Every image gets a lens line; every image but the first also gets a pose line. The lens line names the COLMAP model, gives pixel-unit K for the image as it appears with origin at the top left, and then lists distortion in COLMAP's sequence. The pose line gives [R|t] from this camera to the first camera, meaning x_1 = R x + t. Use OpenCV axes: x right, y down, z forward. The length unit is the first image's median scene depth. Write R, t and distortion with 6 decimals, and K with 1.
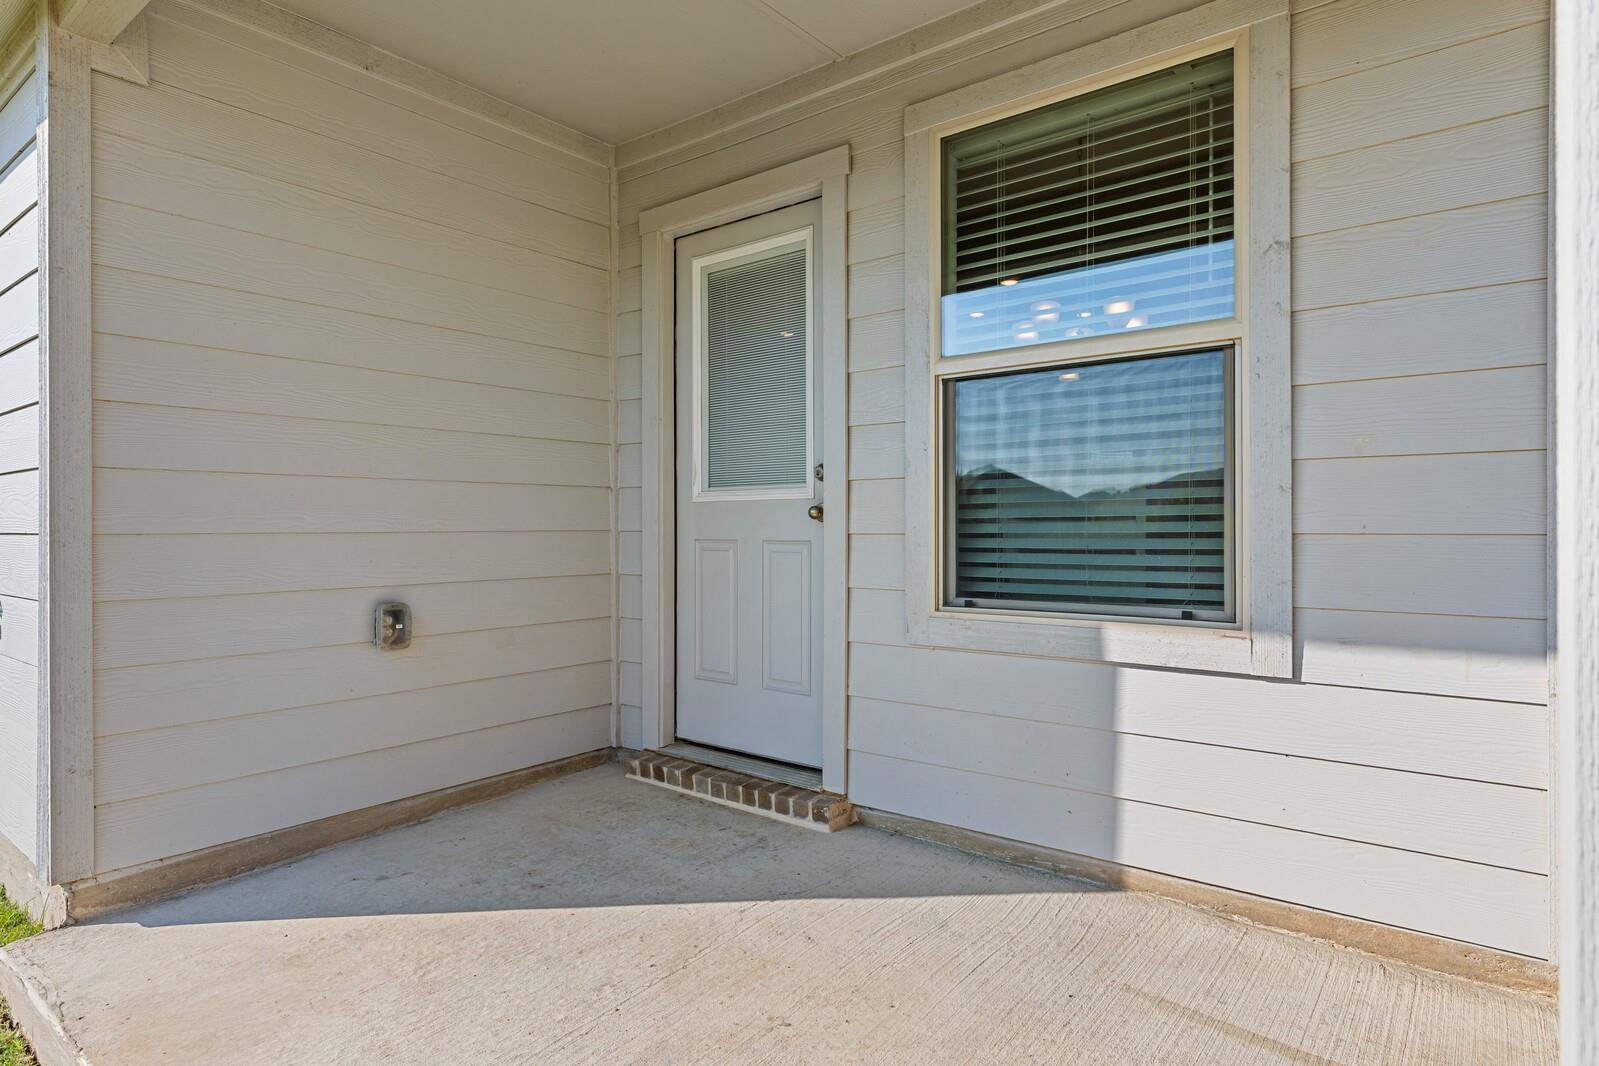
lens RADIAL K [[896.1, 0, 799.5], [0, 896.1, 533.0], [0, 0, 1]] dist [0.000415, -0.000058]
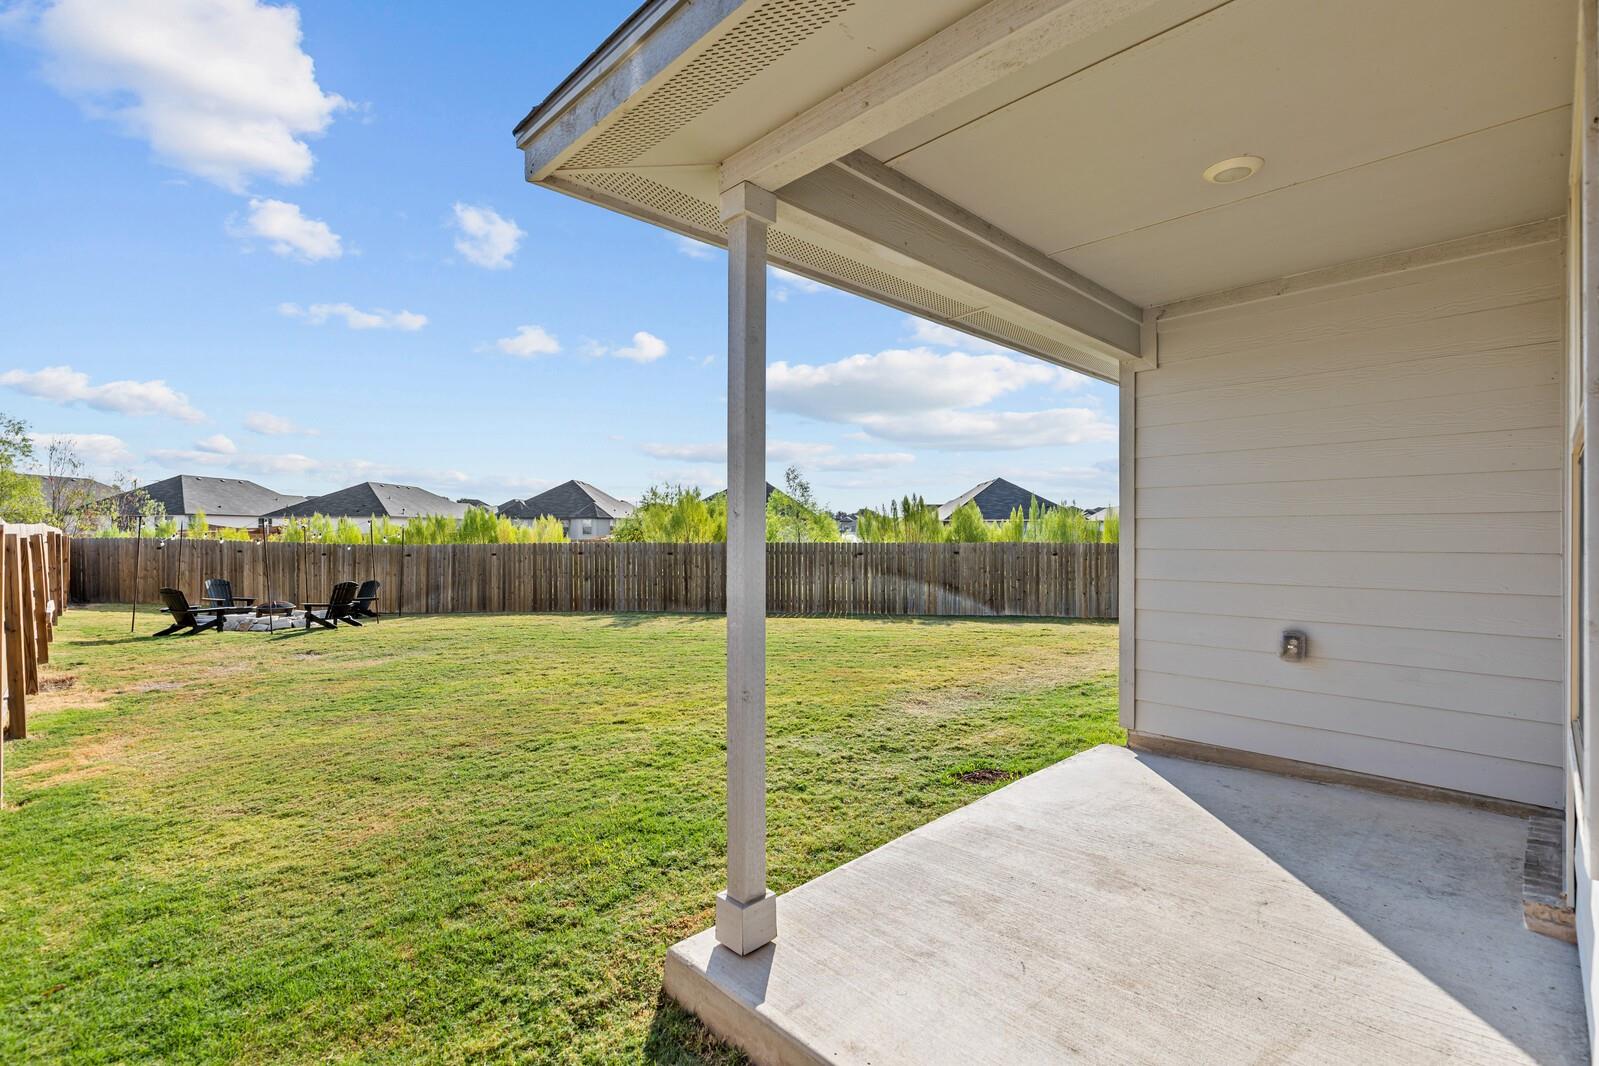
lens RADIAL K [[713.4, 0, 799.3], [0, 713.4, 536.0], [0, 0, 1]] dist [0.009941, 0.000268]
pose [[-0.123379, 0.002822, -0.992356, 0.956945], [-0.005268, 0.999980, 0.003498, -0.094548], [0.992346, 0.005660, -0.123361, 0.329910]]
